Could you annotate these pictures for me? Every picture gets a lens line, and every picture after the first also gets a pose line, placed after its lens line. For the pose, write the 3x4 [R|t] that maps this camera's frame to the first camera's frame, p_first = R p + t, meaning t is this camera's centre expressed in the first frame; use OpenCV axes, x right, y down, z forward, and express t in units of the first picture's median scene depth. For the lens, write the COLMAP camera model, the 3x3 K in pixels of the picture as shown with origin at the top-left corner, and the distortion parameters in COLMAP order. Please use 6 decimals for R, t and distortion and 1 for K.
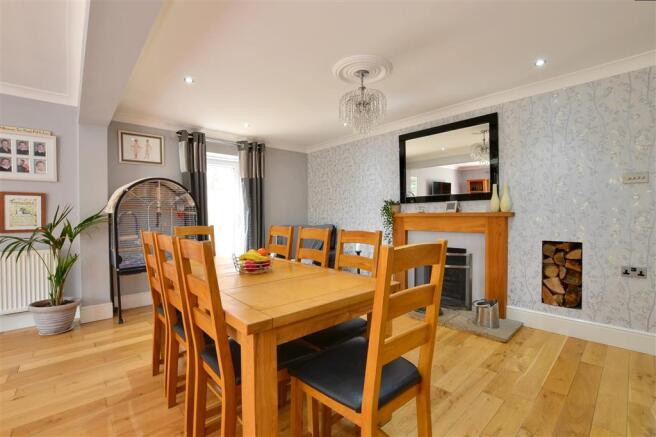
lens RADIAL K [[289.2, 0, 328.0], [0, 289.2, 218.5], [0, 0, 1]] dist [-0.031684, 0.000476]
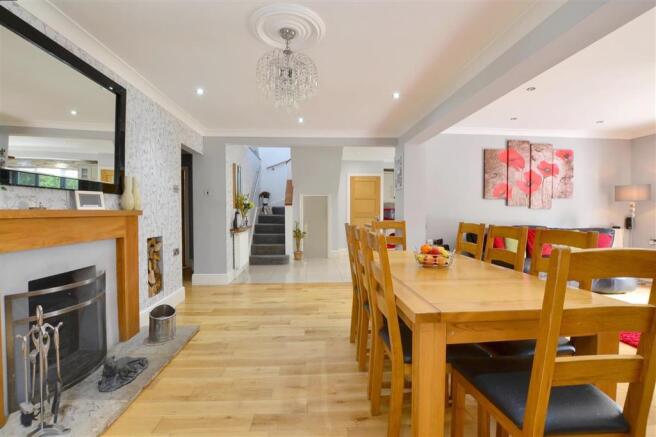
lens RADIAL K [[289.2, 0, 328.0], [0, 289.2, 218.5], [0, 0, 1]] dist [-0.031684, 0.000476]
pose [[-0.781056, -0.009662, 0.624386, -0.430056], [0.009711, 0.999571, 0.027617, -0.018290], [-0.624385, 0.027634, -0.780628, 1.463129]]
